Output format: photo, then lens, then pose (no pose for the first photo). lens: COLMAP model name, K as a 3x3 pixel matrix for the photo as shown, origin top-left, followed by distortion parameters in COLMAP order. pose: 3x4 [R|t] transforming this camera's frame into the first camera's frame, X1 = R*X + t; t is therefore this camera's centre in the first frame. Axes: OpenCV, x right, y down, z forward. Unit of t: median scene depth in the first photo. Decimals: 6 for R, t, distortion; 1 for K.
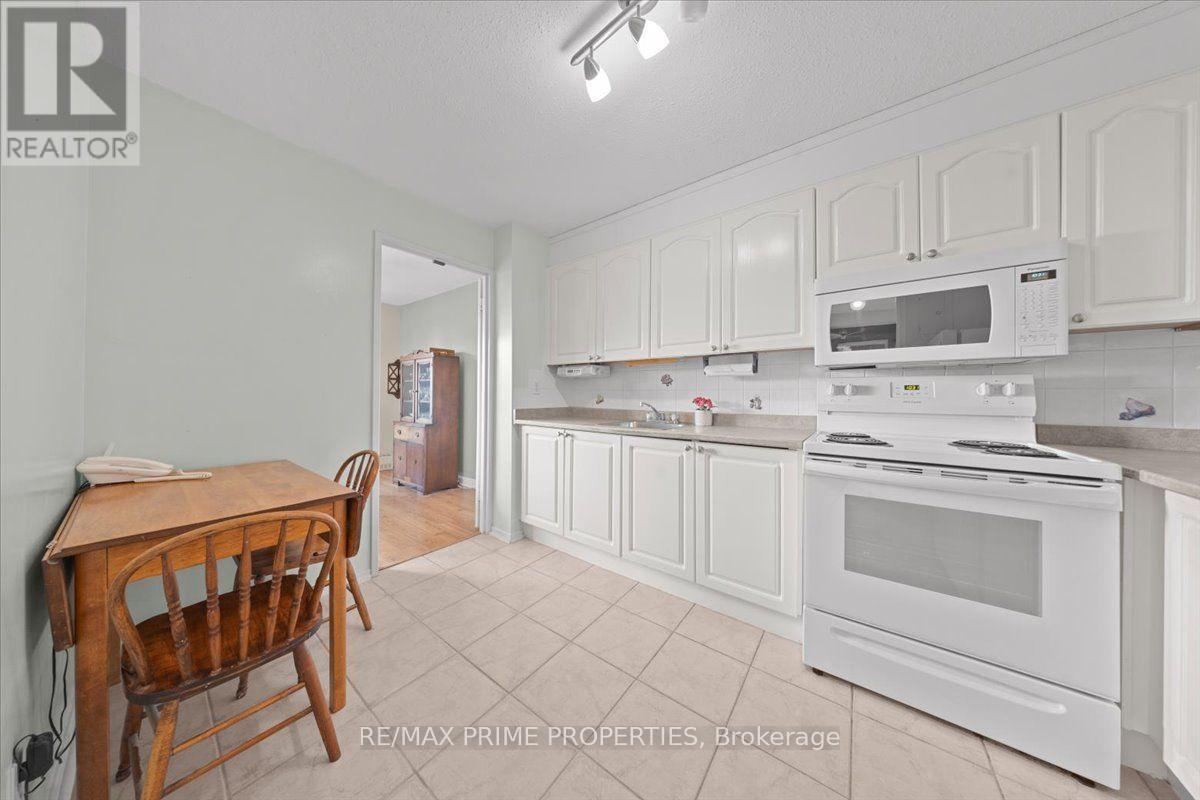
lens RADIAL K [[345.1, 0, 598.1], [0, 345.1, 393.0], [0, 0, 1]] dist [-0.007240, 0.000016]
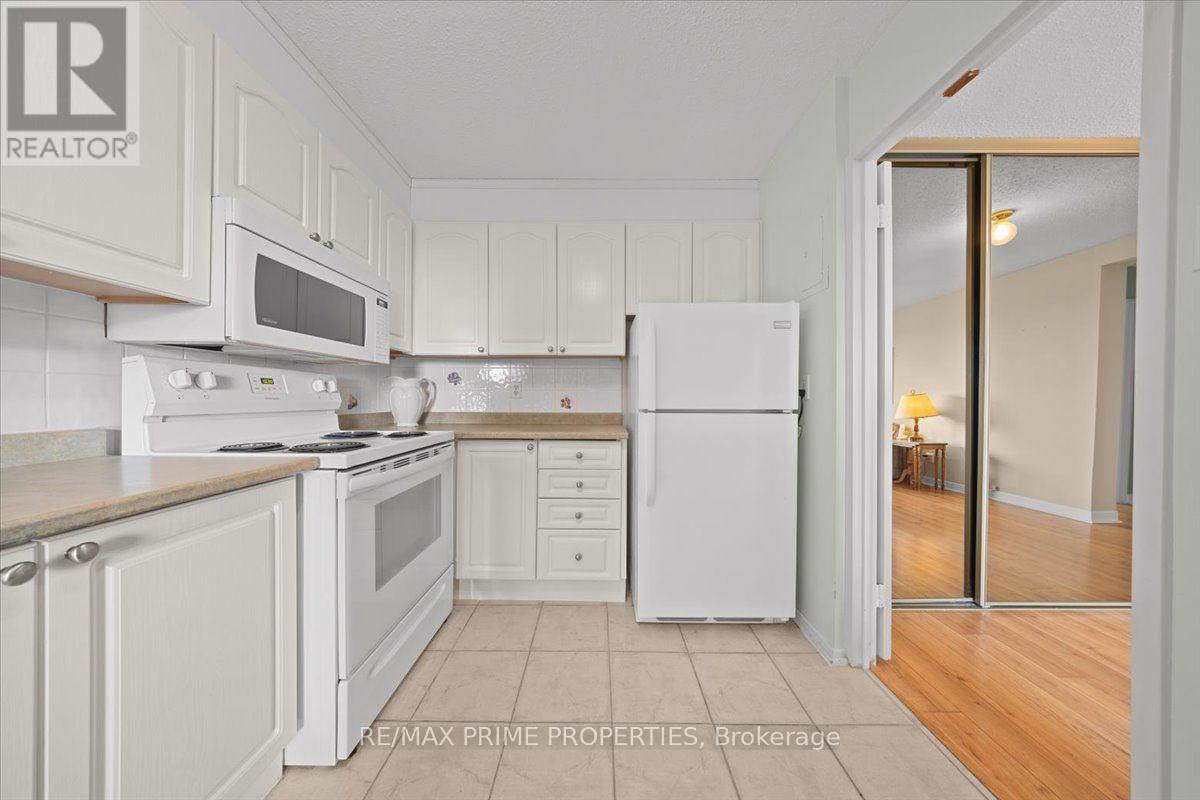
lens RADIAL K [[357.5, 0, 606.5], [0, 357.5, 400.8], [0, 0, 1]] dist [-0.004285, 0.000125]
pose [[-0.619492, -0.012438, 0.784905, -0.227608], [-0.014654, 0.999883, 0.004279, 0.013191], [-0.784866, -0.008851, -0.619602, 0.738555]]
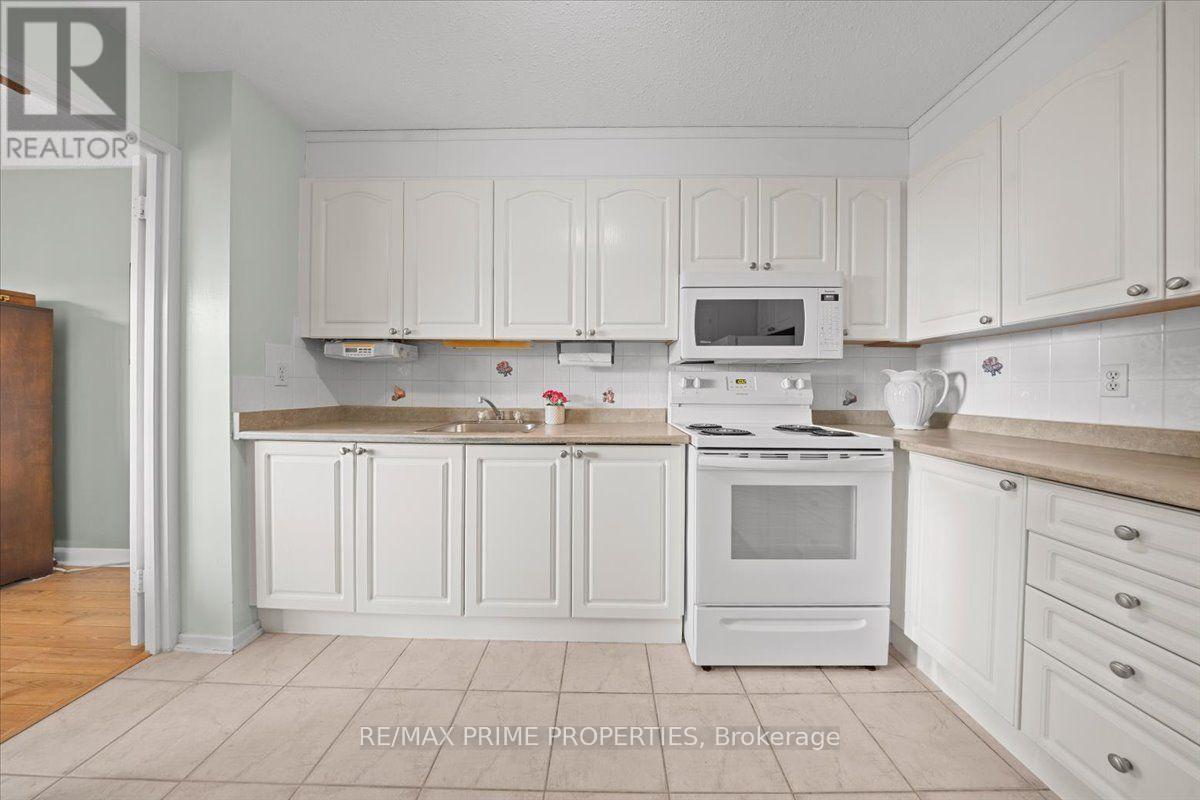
lens RADIAL K [[373.3, 0, 598.7], [0, 373.3, 390.3], [0, 0, 1]] dist [-0.013512, 0.000347]
pose [[0.803648, -0.004146, 0.595090, -0.171434], [-0.005282, 0.999887, 0.014100, -0.001133], [-0.595081, -0.014475, 0.803535, 0.236444]]
